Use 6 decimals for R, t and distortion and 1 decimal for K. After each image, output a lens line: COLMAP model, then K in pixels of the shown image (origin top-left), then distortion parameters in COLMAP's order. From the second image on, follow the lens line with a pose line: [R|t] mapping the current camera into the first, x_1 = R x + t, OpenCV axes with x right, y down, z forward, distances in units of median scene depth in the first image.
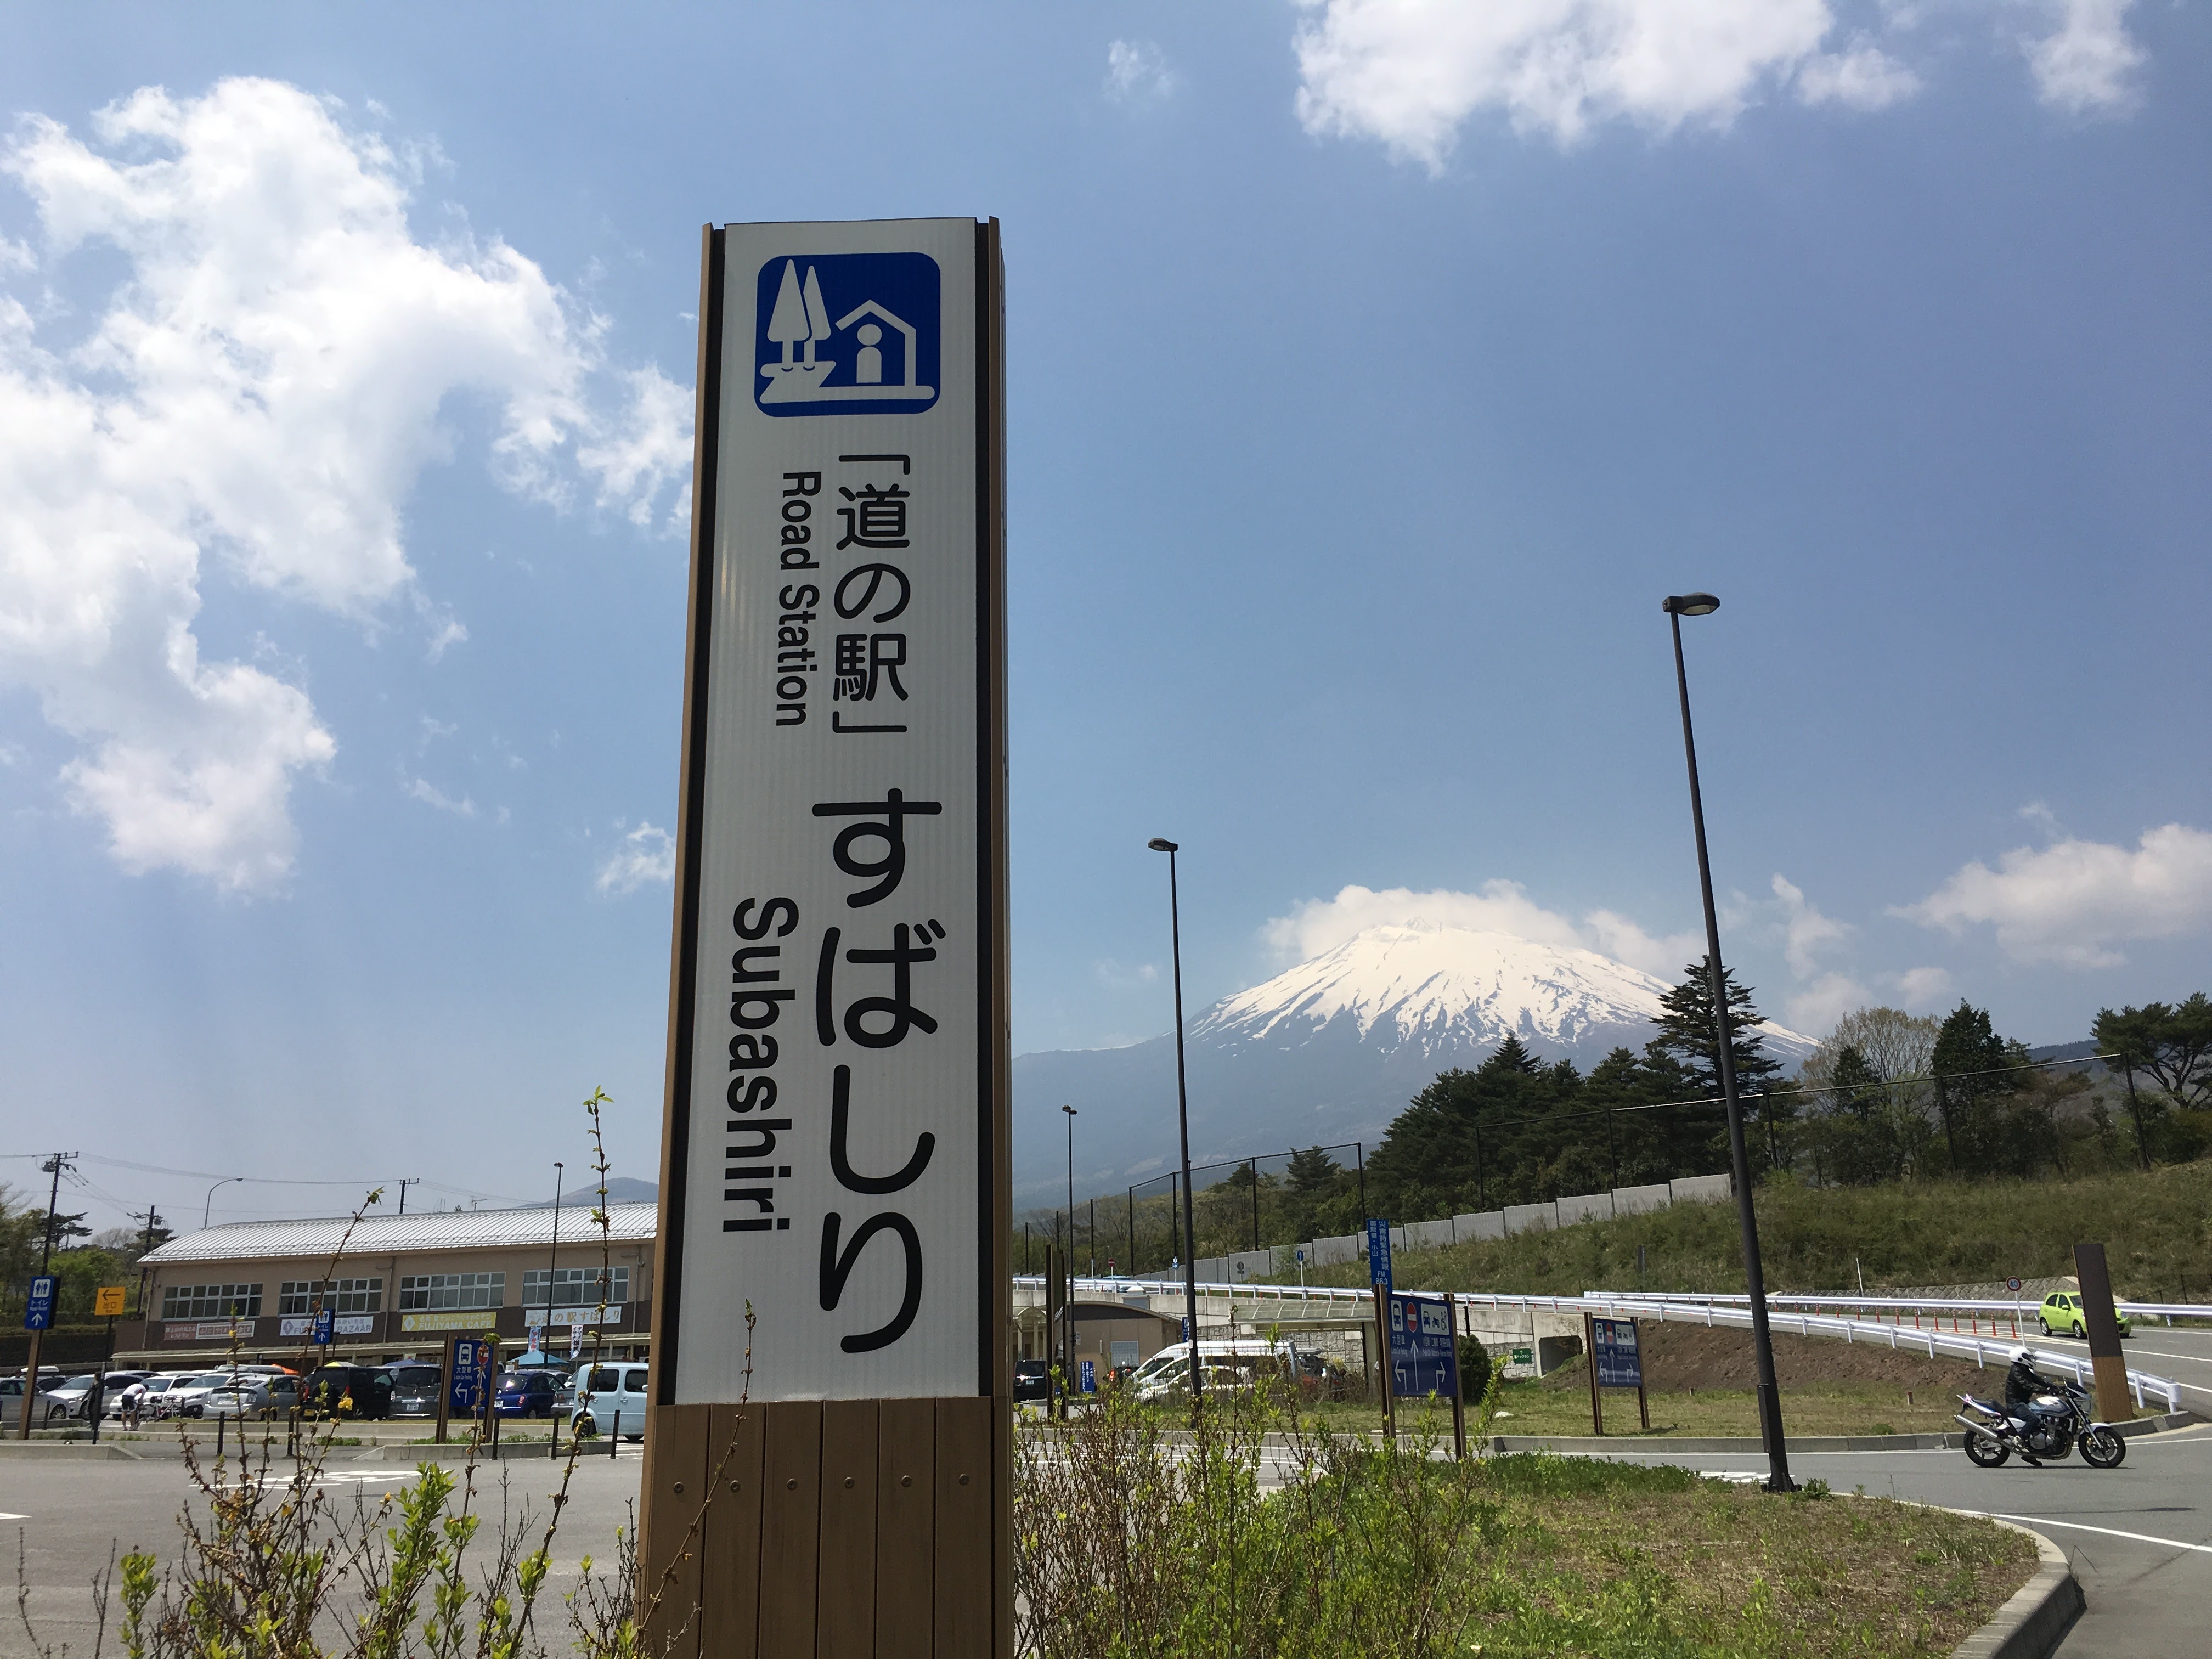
lens RADIAL K [[1878.2, 0, 1105.3], [0, 1878.2, 821.9], [0, 0, 1]] dist [0.063513, -0.058173]
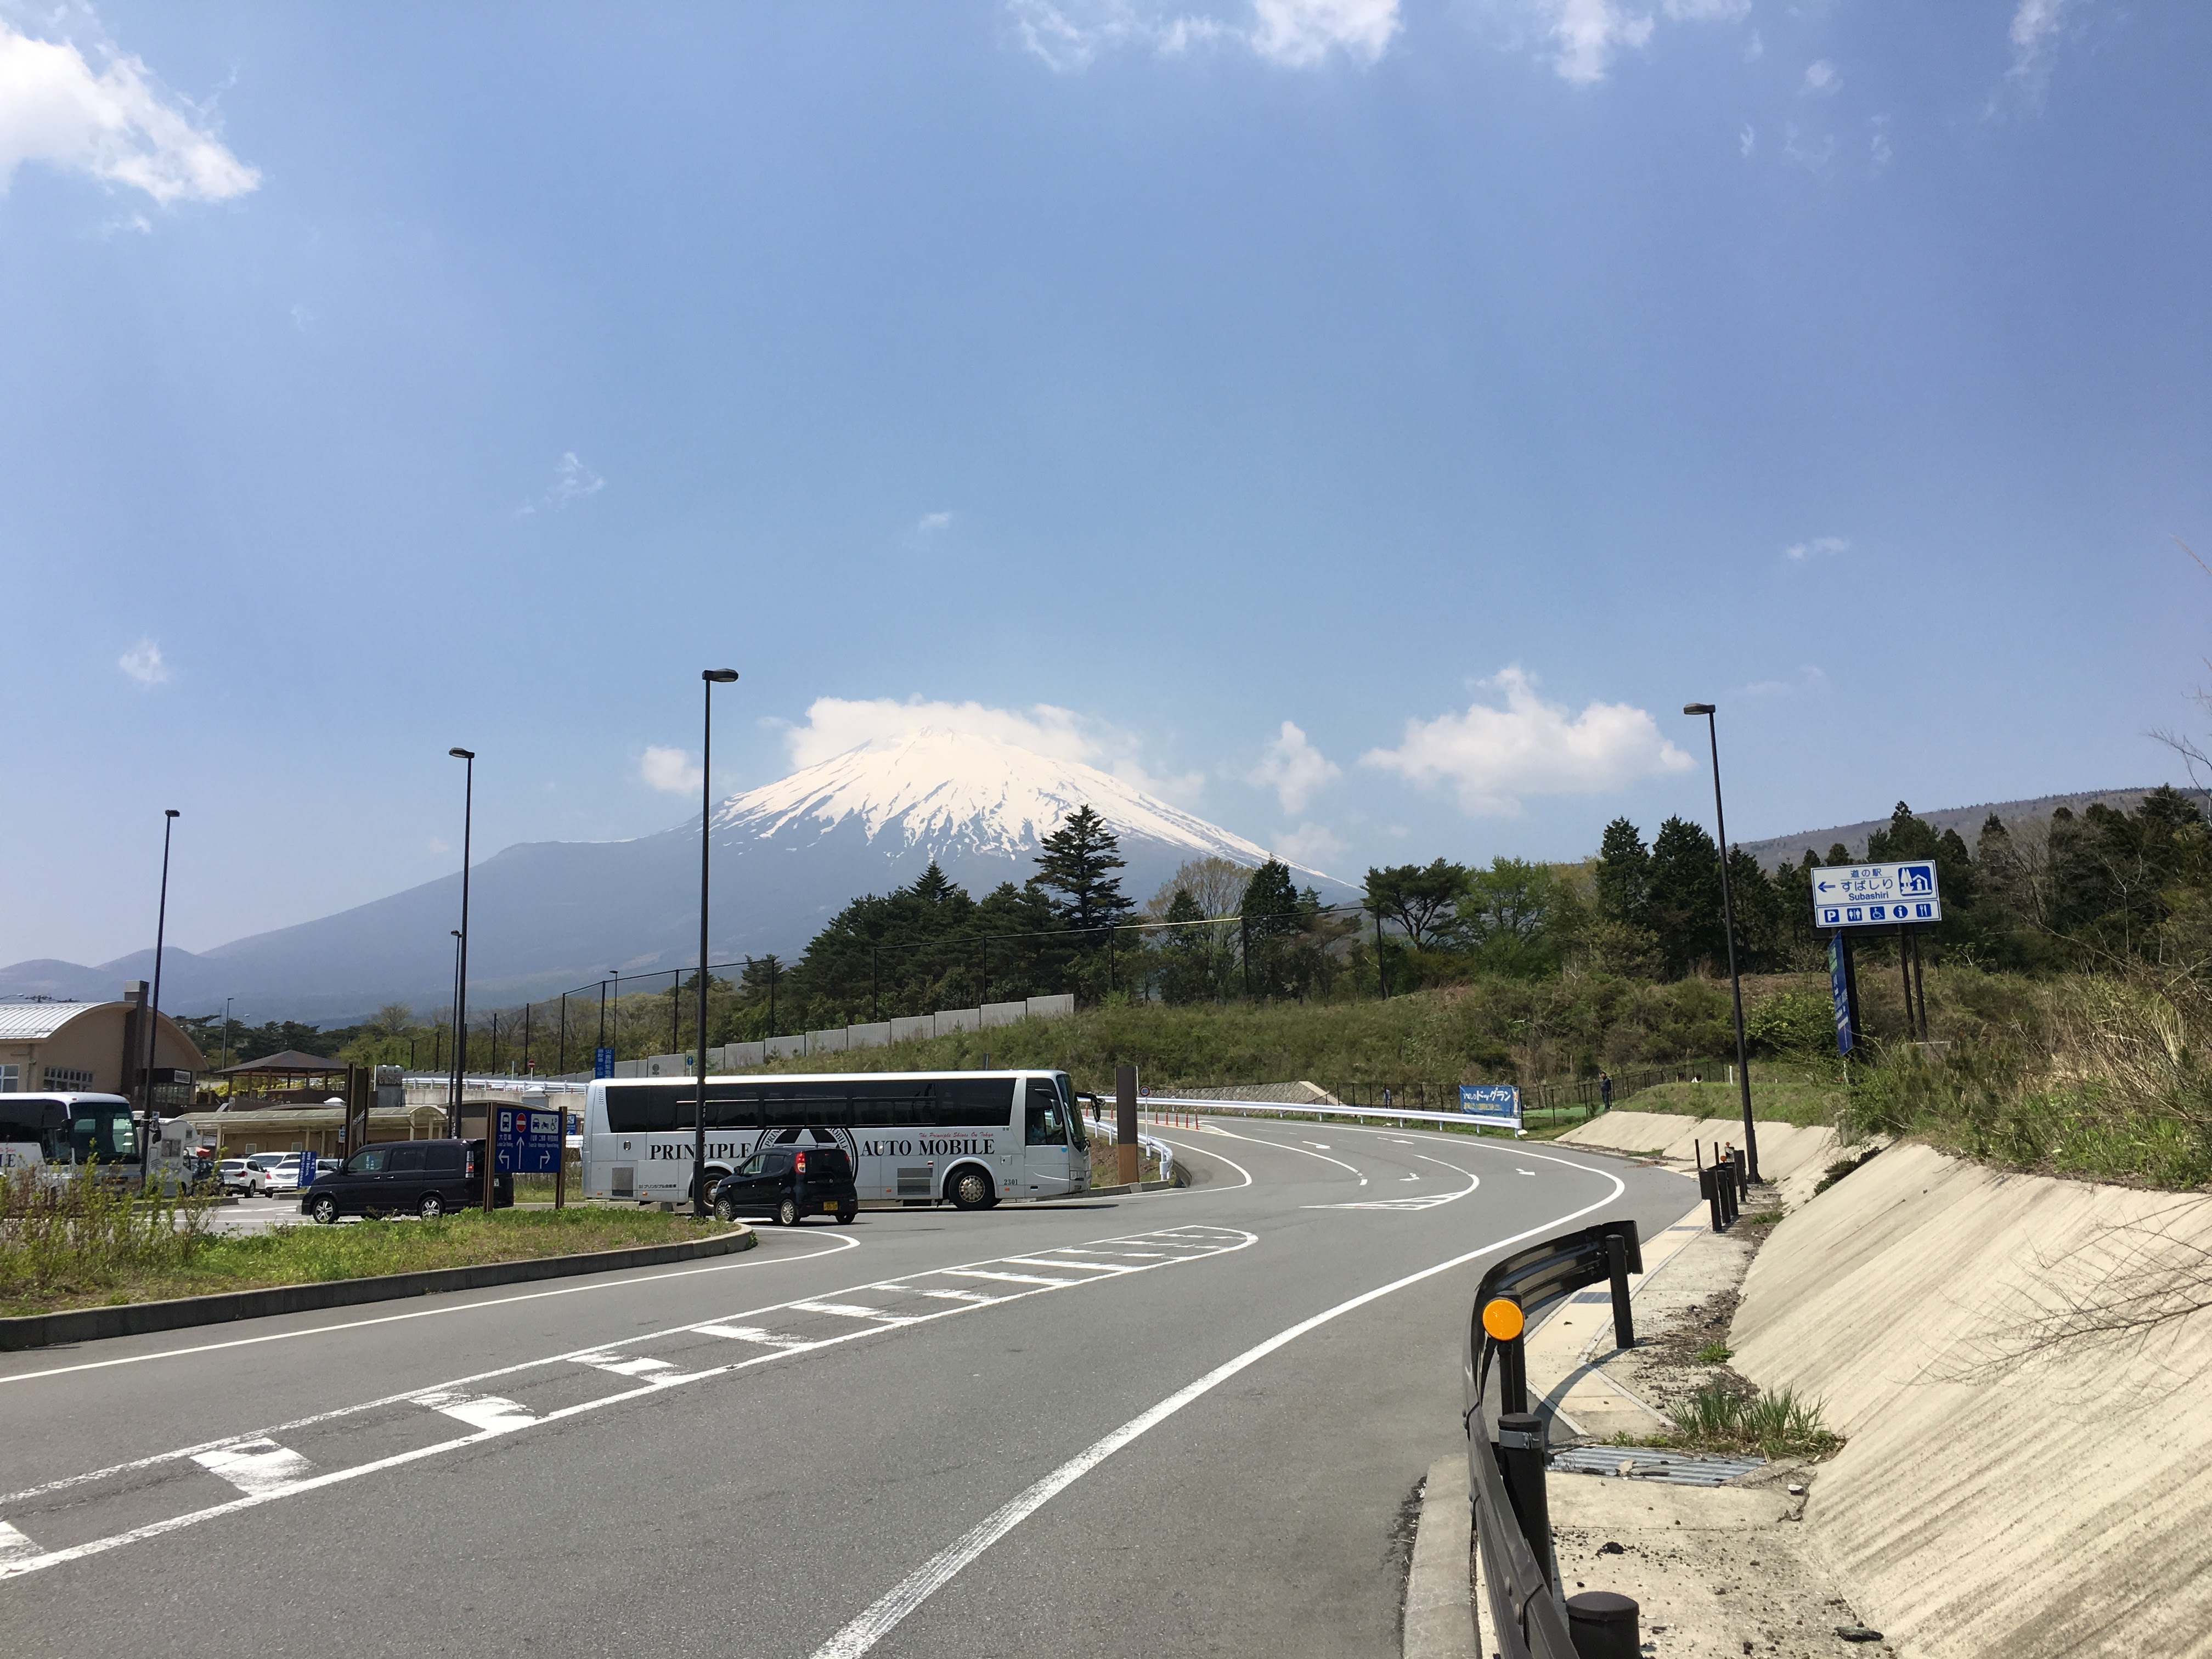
lens RADIAL K [[1878.2, 0, 1094.2], [0, 1878.2, 832.6], [0, 0, 1]] dist [0.063513, -0.058173]
pose [[0.967562, 0.042473, 0.249037, 0.042105], [-0.069664, 0.992403, 0.101408, -0.030700], [-0.242838, -0.115468, 0.963170, -0.108660]]
